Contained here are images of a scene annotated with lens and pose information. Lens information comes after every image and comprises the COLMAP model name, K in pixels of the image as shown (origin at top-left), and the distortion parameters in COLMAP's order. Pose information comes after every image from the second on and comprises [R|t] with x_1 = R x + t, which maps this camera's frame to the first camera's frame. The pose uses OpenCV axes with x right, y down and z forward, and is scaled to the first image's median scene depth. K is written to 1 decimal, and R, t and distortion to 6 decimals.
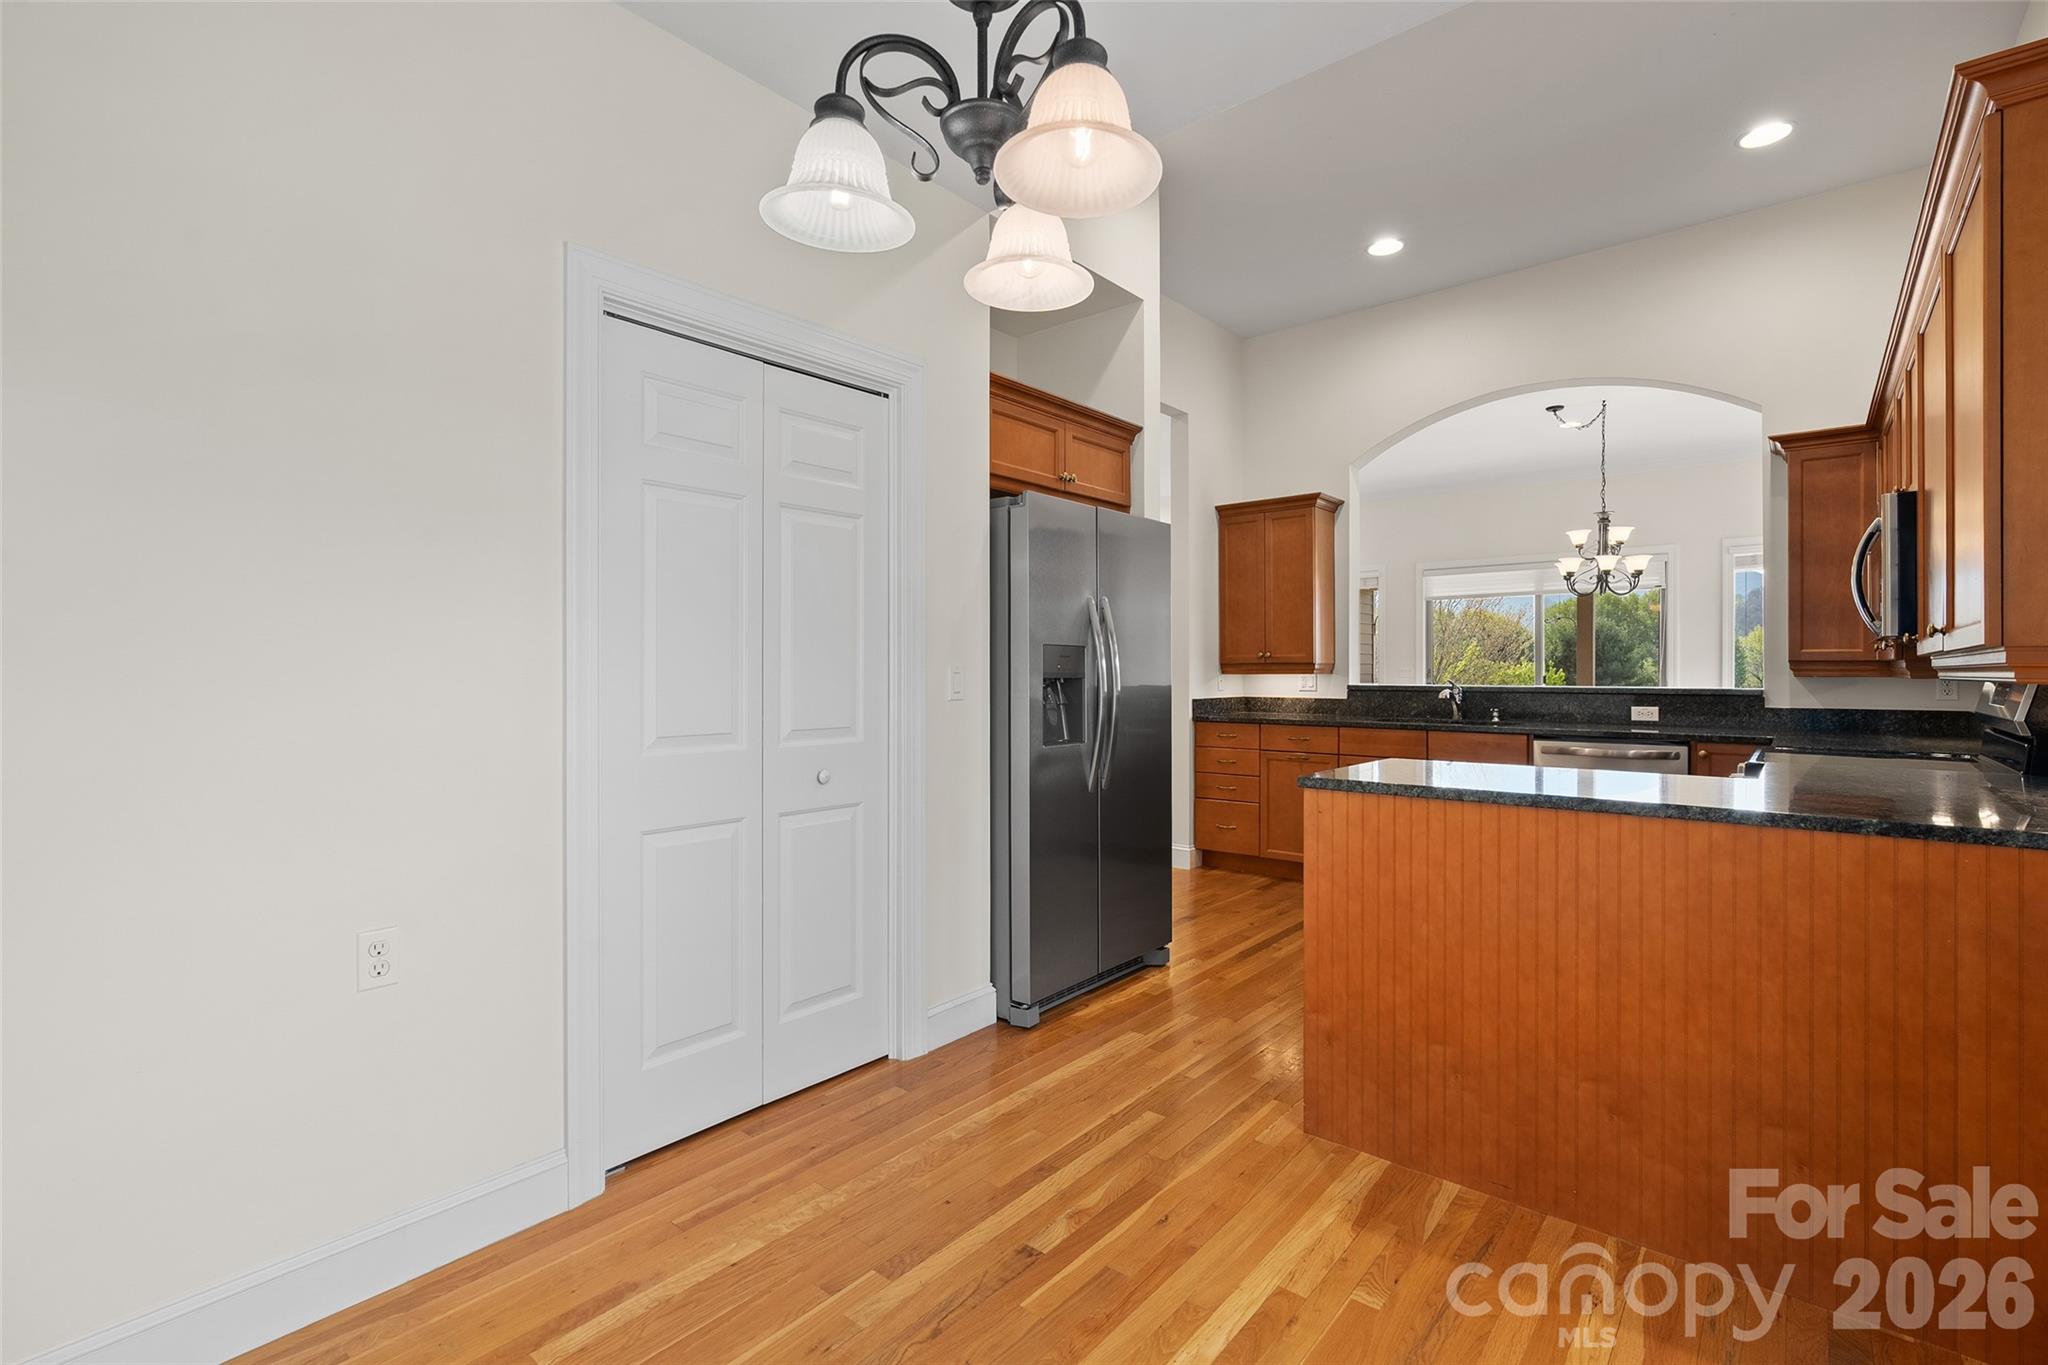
lens RADIAL K [[933.5, 0, 1021.2], [0, 933.5, 675.7], [0, 0, 1]] dist [-0.003924, 0.001683]
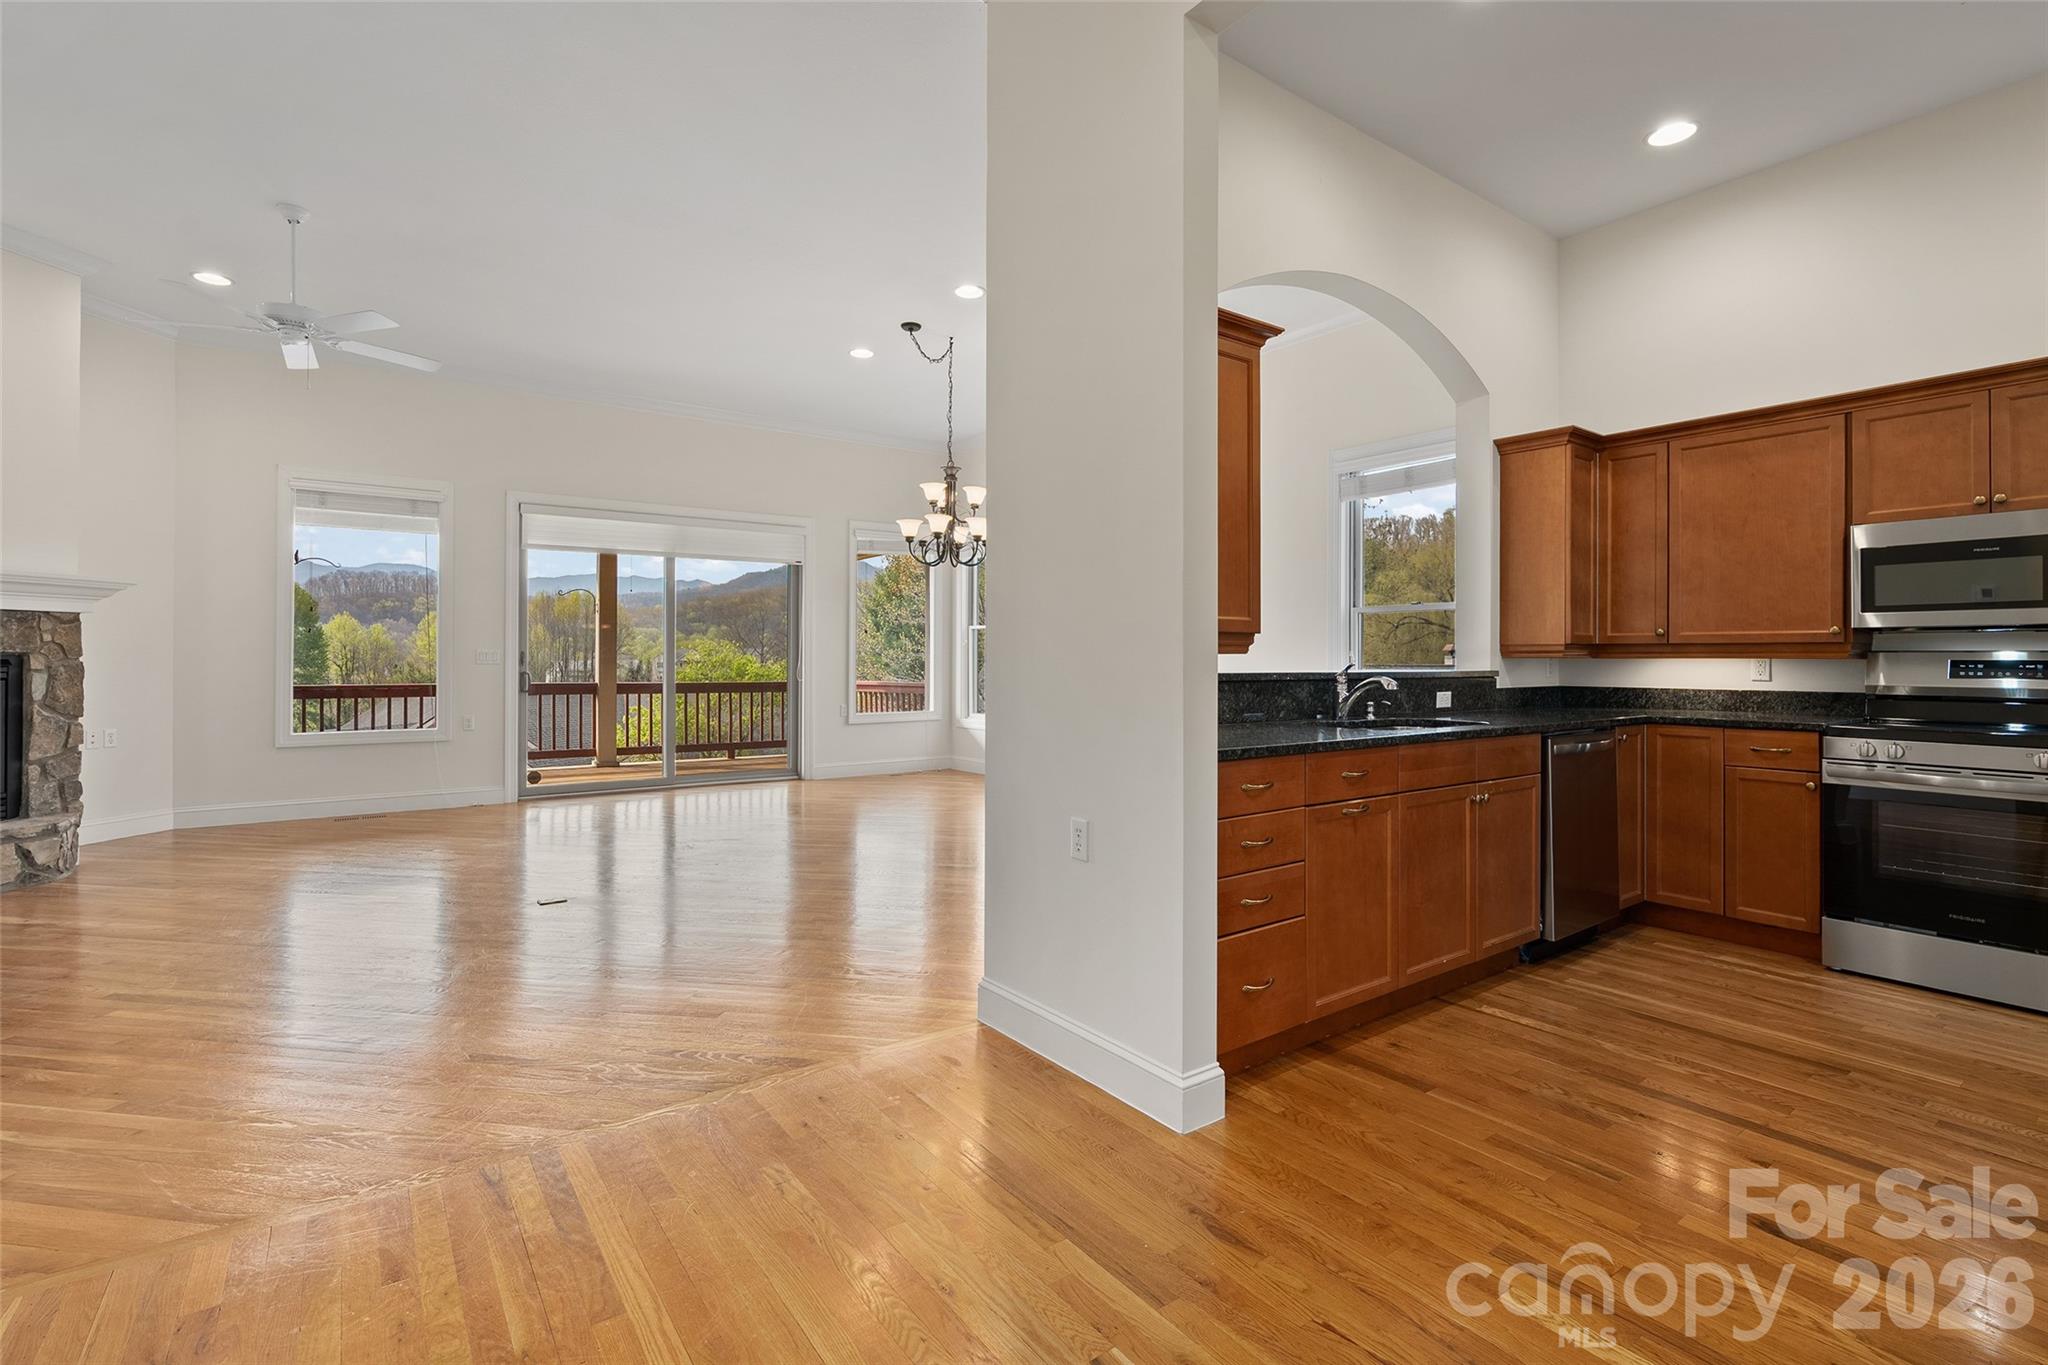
lens RADIAL K [[933.5, 0, 1013.2], [0, 933.5, 670.4], [0, 0, 1]] dist [-0.003924, 0.001683]
pose [[0.237590, -0.010362, 0.971310, -0.271668], [0.003599, 0.999946, 0.009787, 0.001834], [-0.971359, 0.001171, 0.237614, 1.054346]]
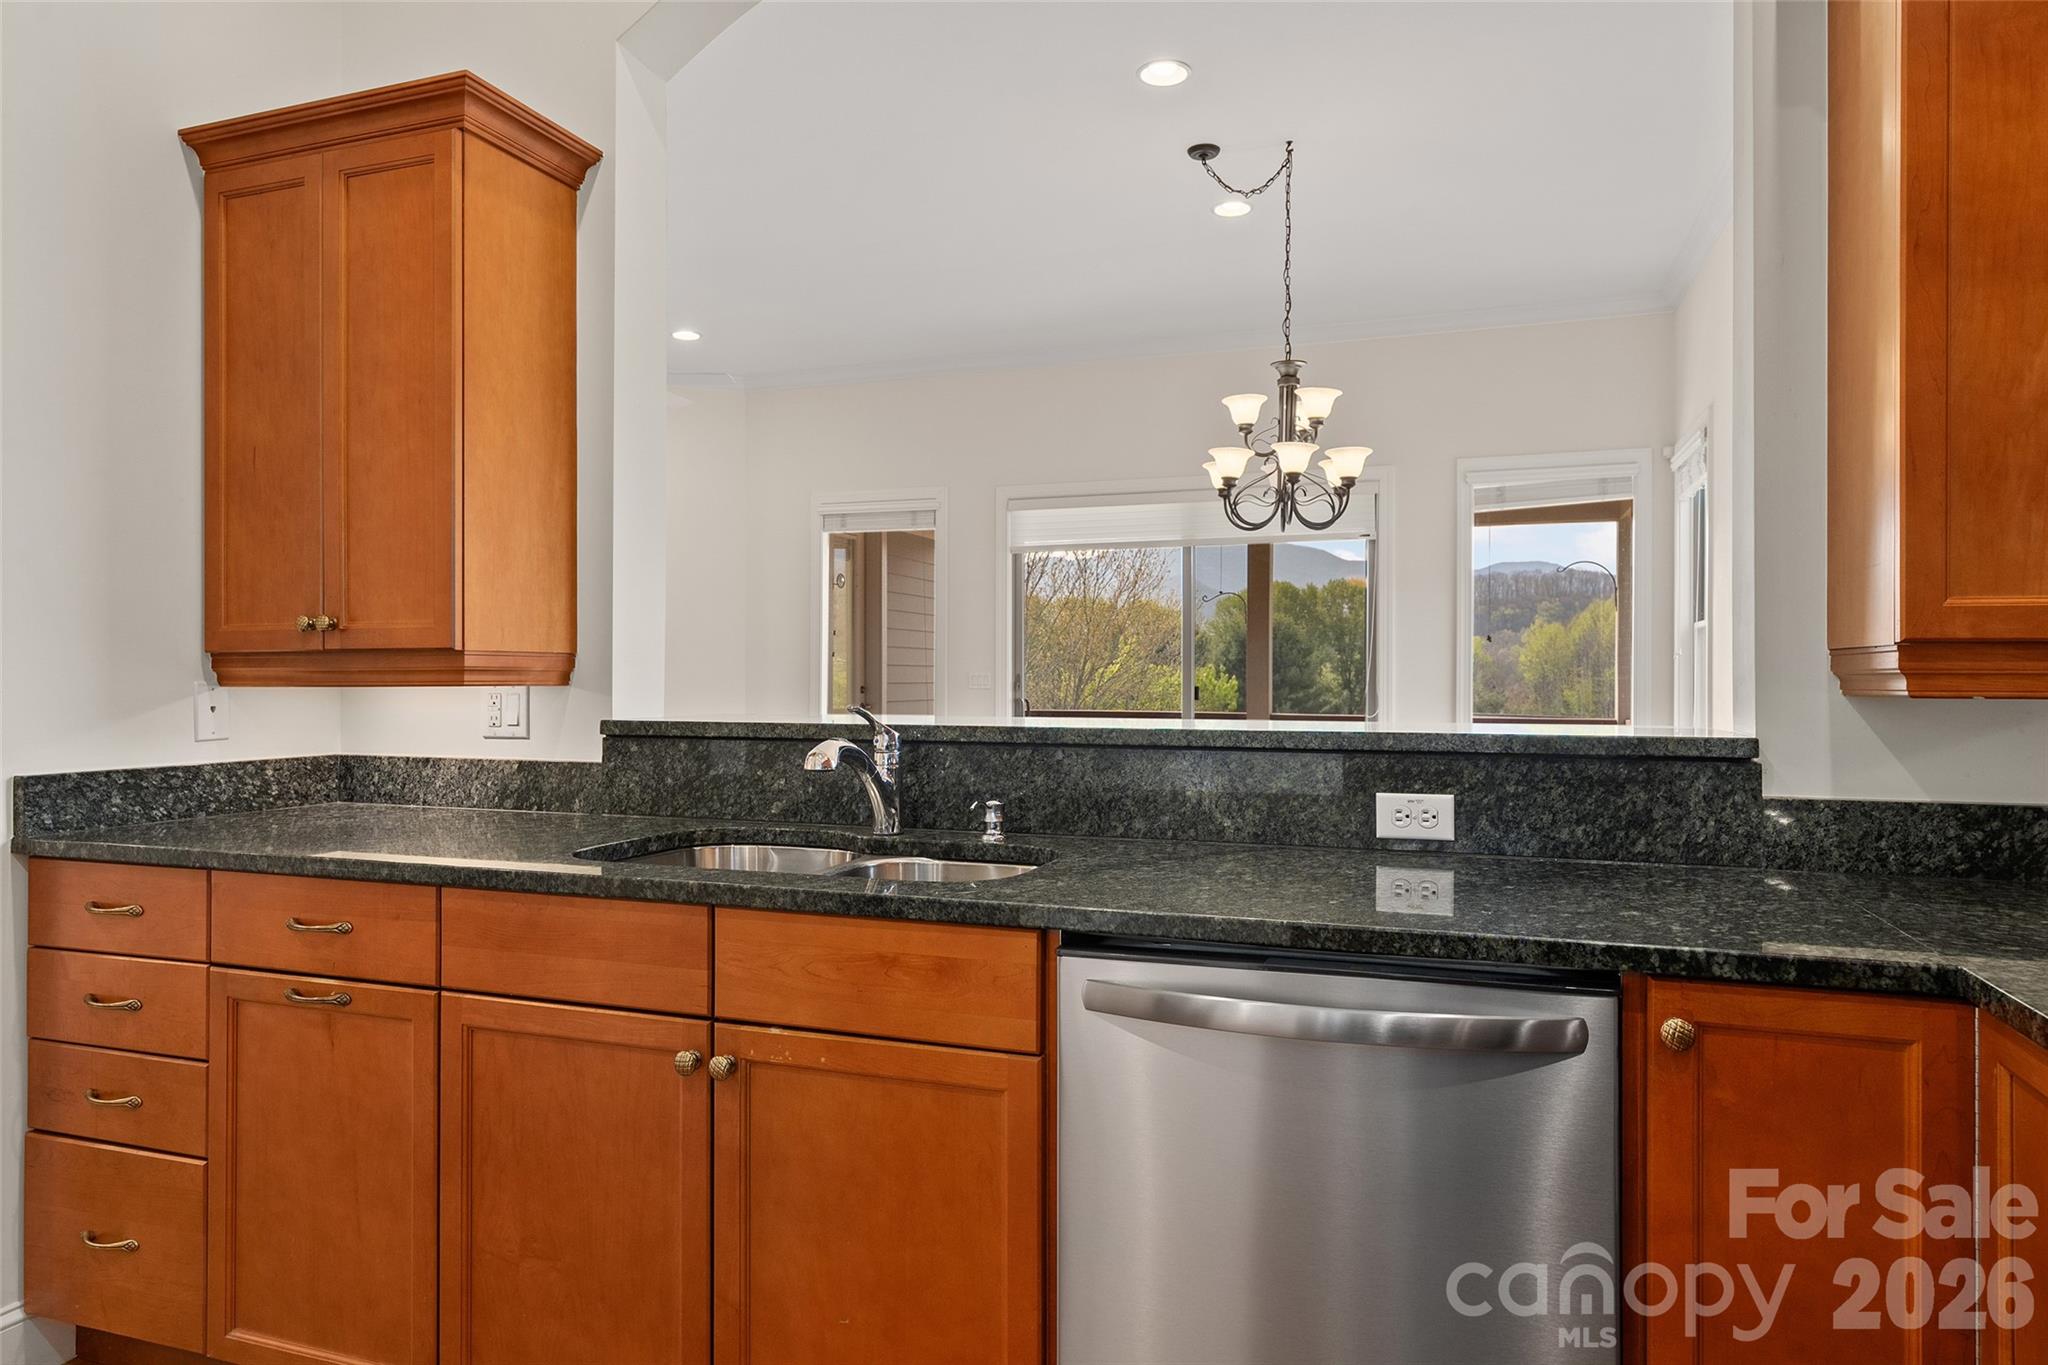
lens RADIAL K [[1269.1, 0, 1028.3], [0, 1269.1, 692.5], [0, 0, 1]] dist [-0.008042, 0.001529]
pose [[0.935102, -0.002381, 0.354371, 0.355591], [0.000031, 0.999978, 0.006637, -0.002500], [-0.354379, -0.006196, 0.935082, 0.579314]]
